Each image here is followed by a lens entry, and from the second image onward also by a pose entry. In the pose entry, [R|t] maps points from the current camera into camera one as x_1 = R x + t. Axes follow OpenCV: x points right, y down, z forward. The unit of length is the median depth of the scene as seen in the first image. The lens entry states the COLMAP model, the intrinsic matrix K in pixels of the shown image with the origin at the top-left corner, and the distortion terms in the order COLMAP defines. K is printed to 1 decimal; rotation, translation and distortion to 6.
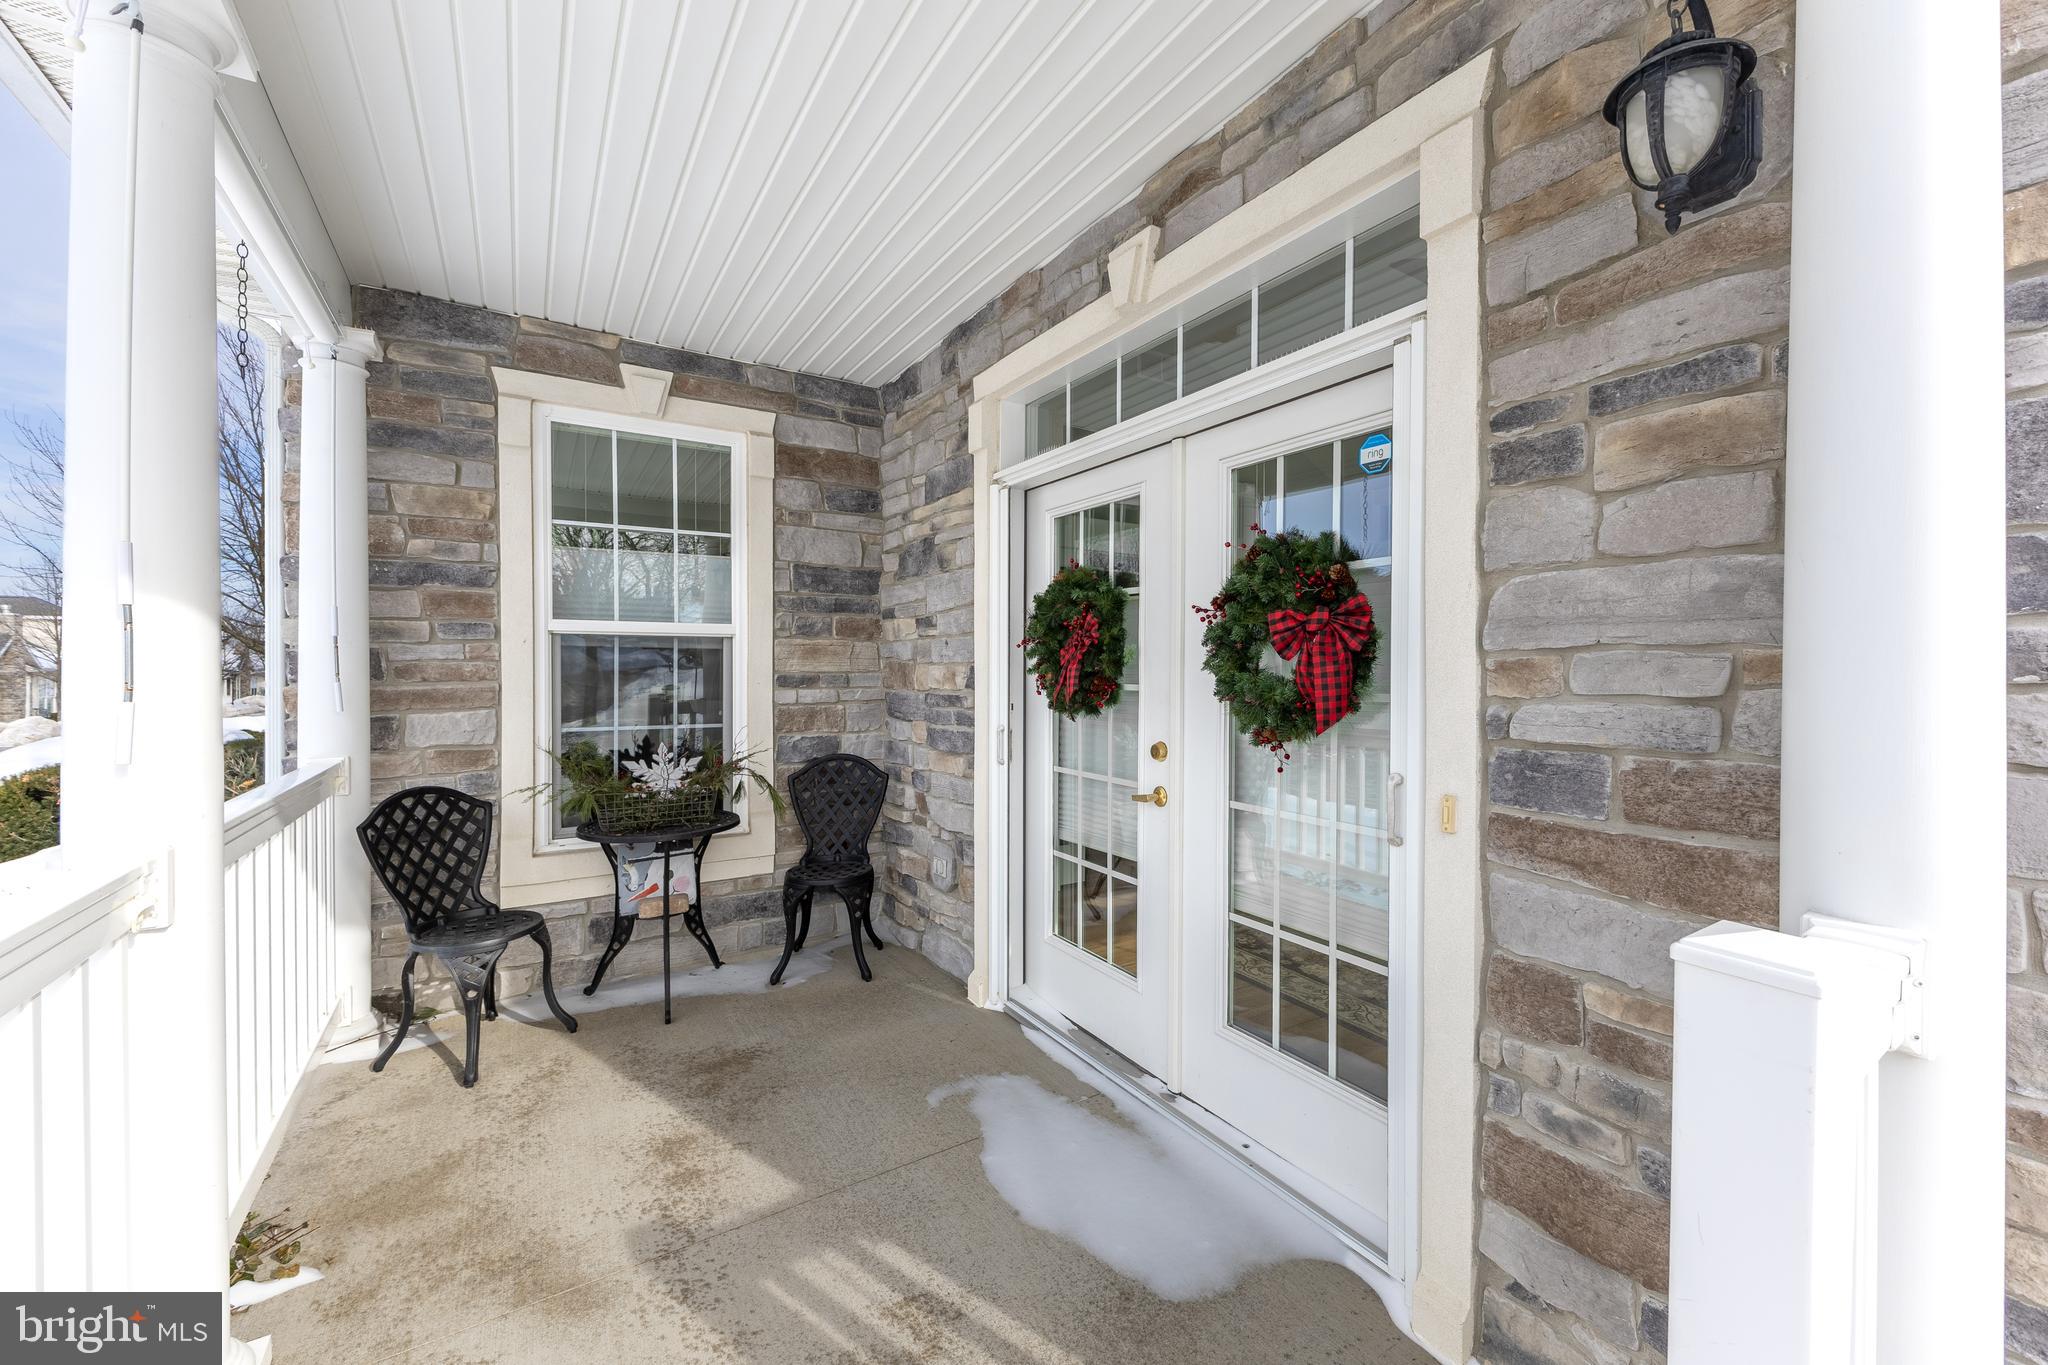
lens RADIAL K [[815.2, 0, 1089.8], [0, 815.2, 679.3], [0, 0, 1]] dist [0.007973, -0.000435]
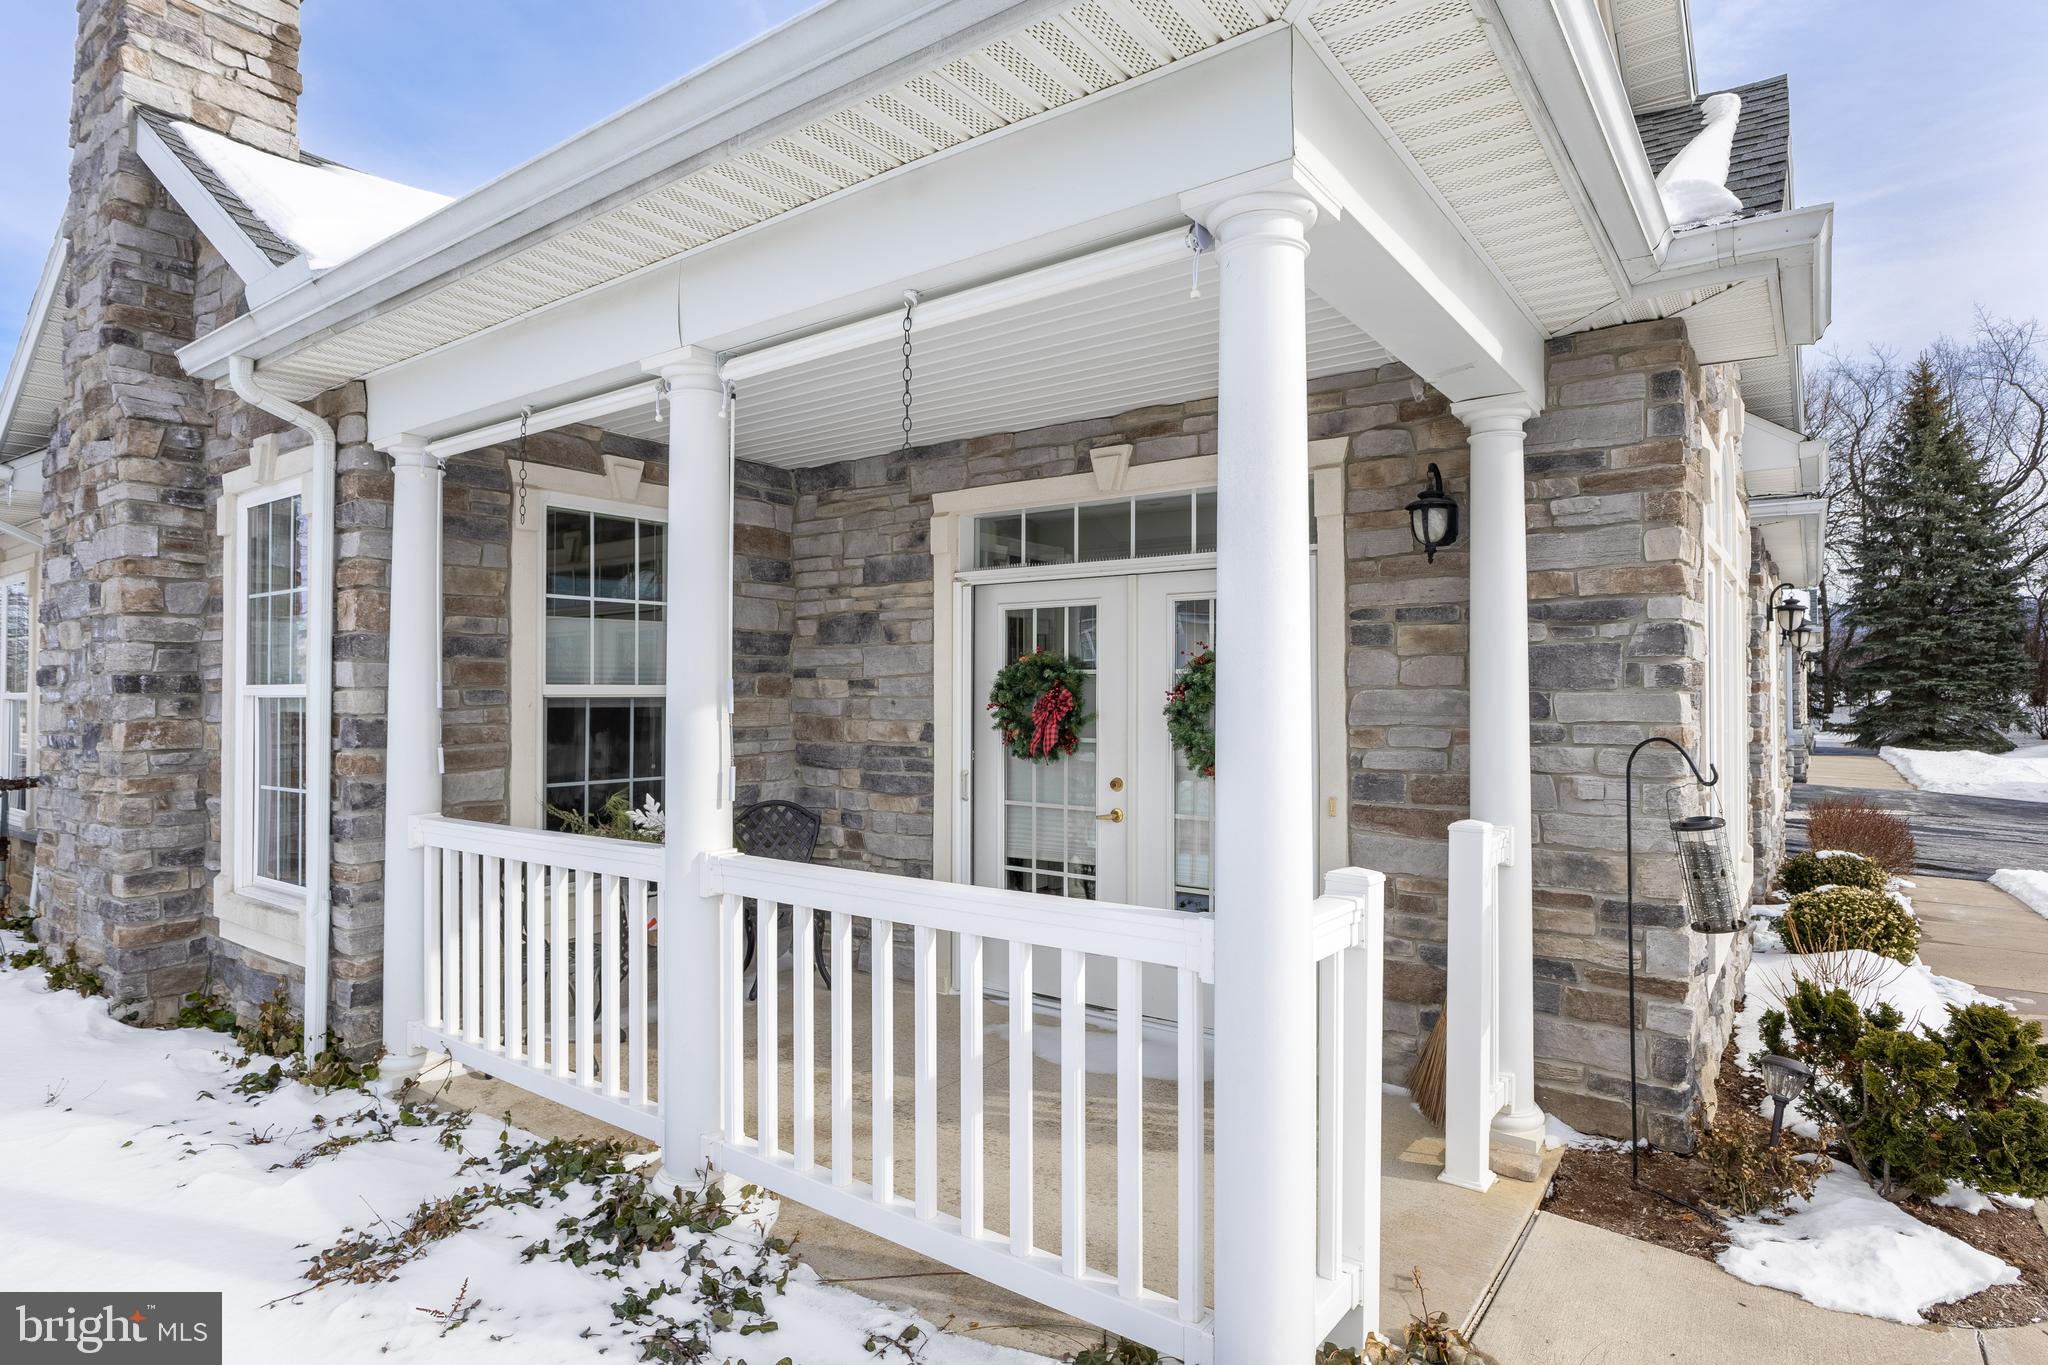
lens RADIAL K [[1090.7, 0, 1018.5], [0, 1090.7, 685.0], [0, 0, 1]] dist [0.000169, 0.000135]
pose [[0.945495, -0.001601, 0.325633, -0.571370], [0.007679, 0.999819, -0.017379, -0.045453], [-0.325546, 0.018933, 0.945336, -0.632750]]
